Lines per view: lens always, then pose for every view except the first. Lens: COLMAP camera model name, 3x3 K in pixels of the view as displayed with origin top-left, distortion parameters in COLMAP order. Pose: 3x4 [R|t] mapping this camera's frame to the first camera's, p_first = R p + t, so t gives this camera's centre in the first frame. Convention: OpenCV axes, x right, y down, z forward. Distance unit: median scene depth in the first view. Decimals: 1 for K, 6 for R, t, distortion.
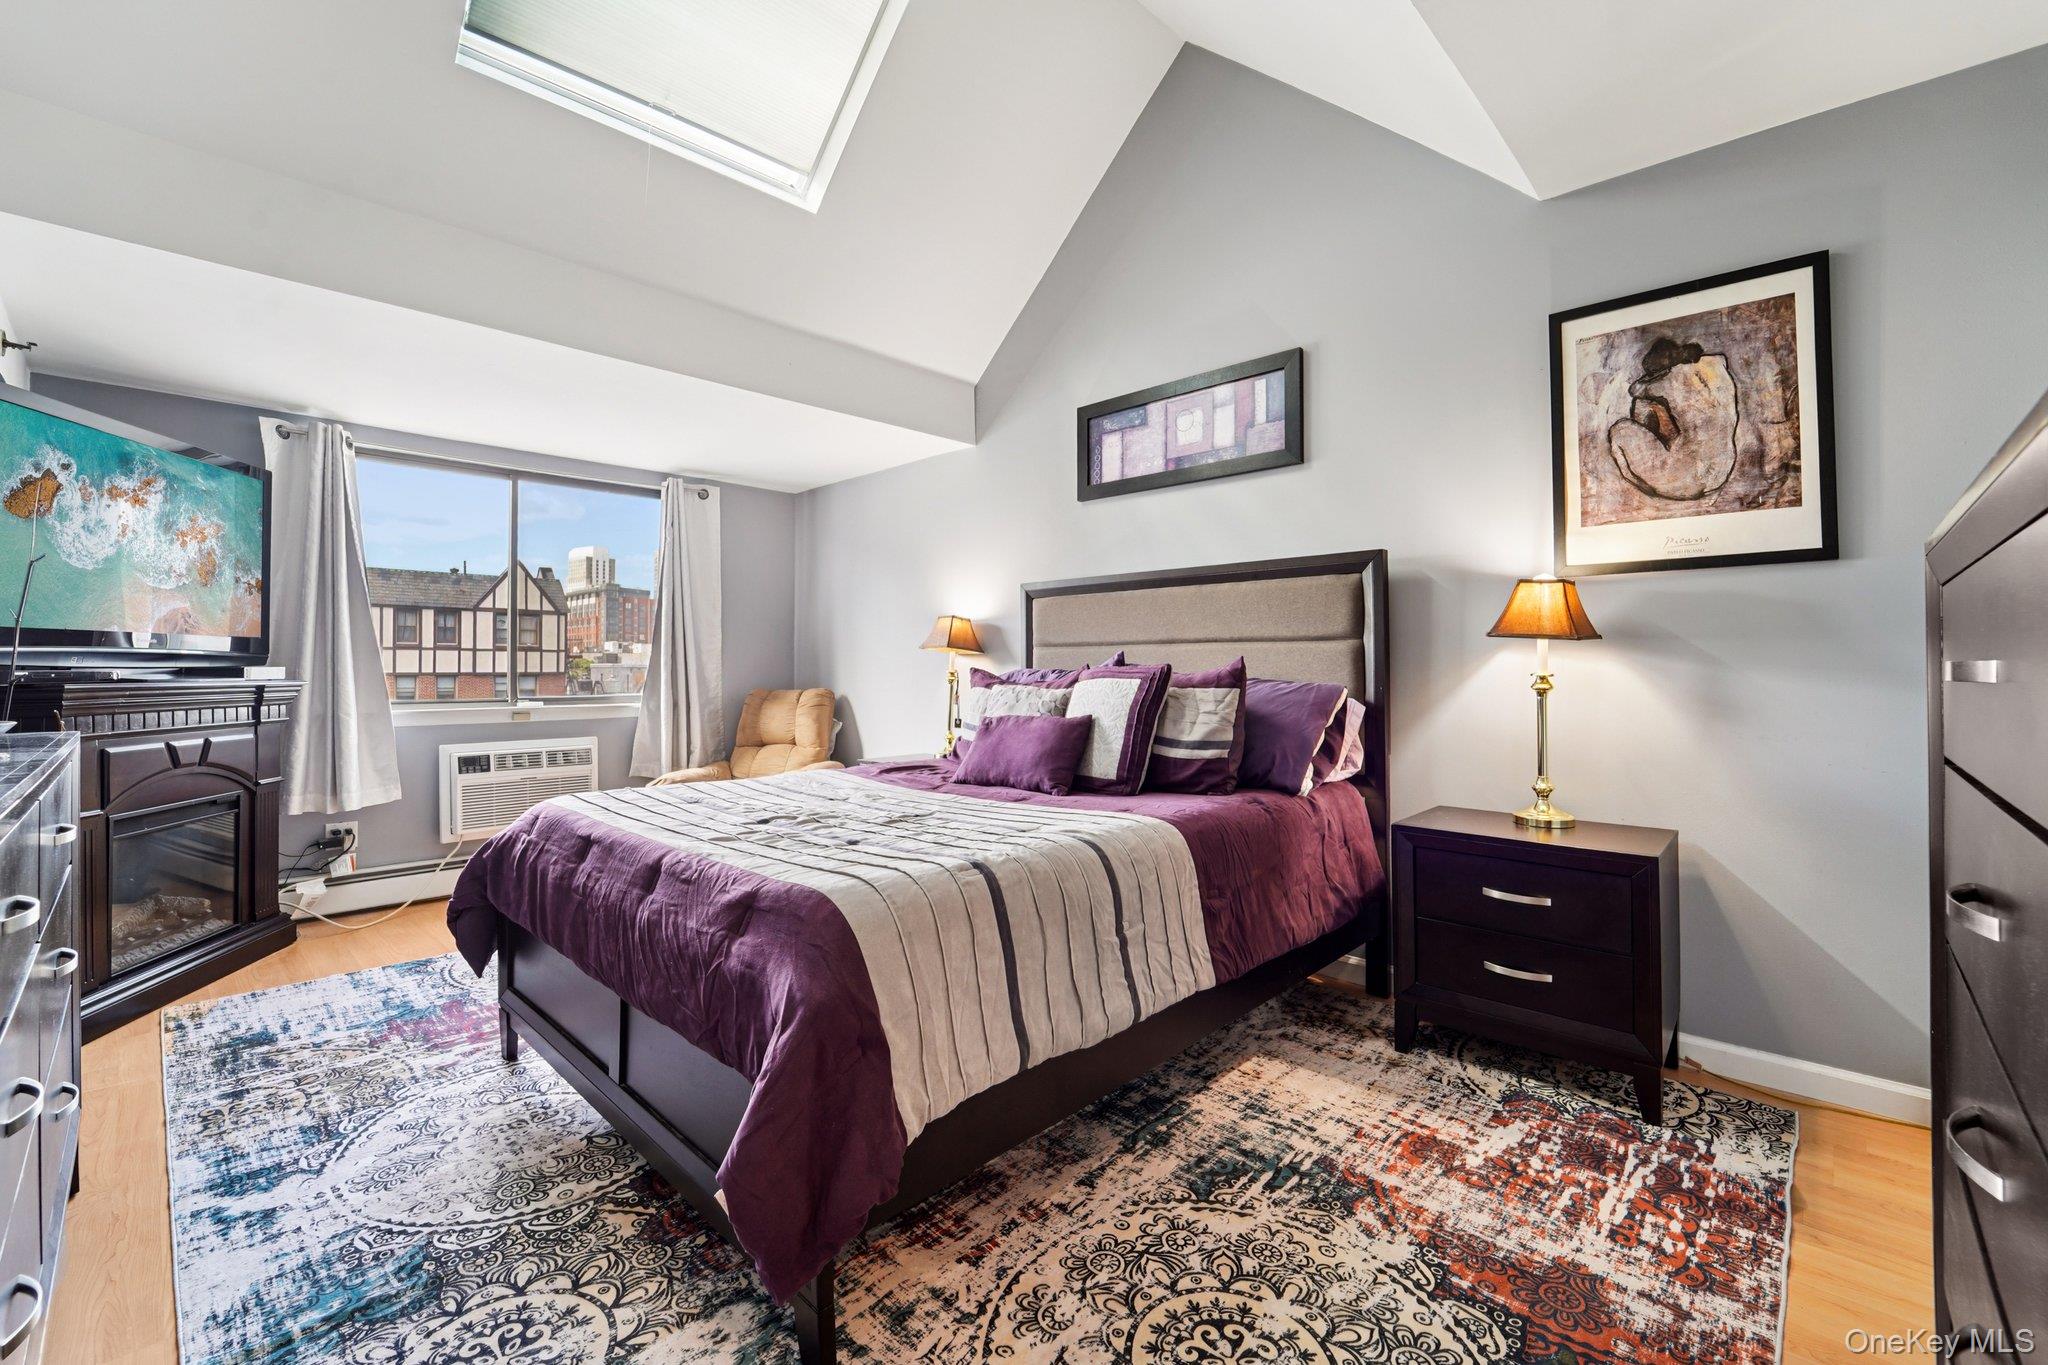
lens RADIAL K [[851.6, 0, 1018.5], [0, 851.6, 662.5], [0, 0, 1]] dist [-0.001709, -0.002447]
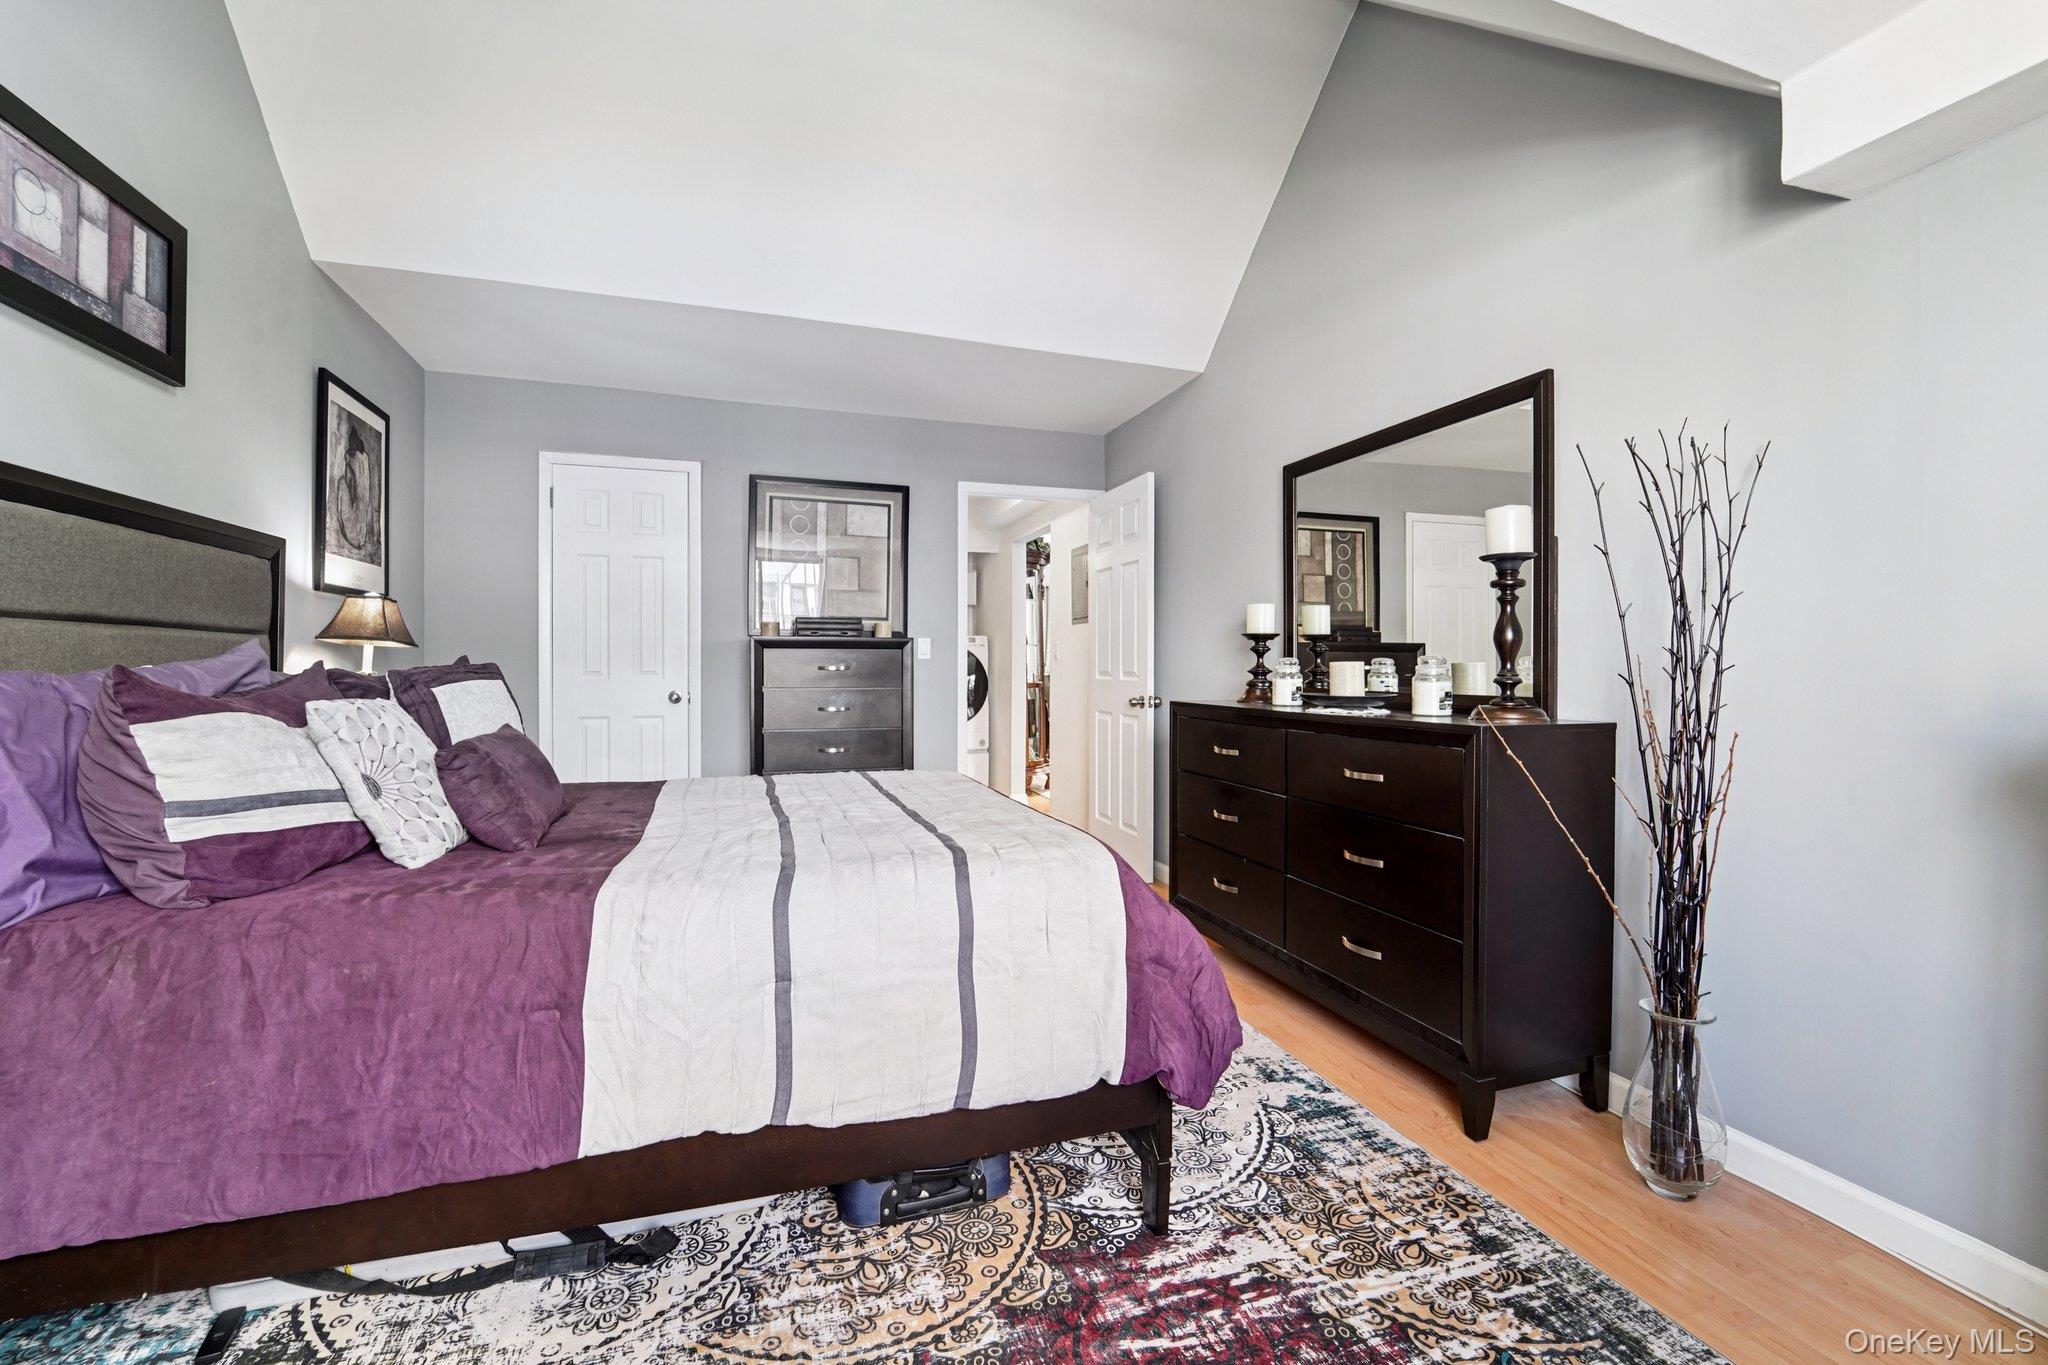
lens RADIAL K [[851.6, 0, 1025.0], [0, 851.6, 674.0], [0, 0, 1]] dist [-0.001709, -0.002447]
pose [[-0.882117, 0.000977, 0.471029, -0.939304], [0.001353, 0.999999, 0.000461, 0.022731], [-0.471028, 0.001044, -0.882118, 1.870457]]
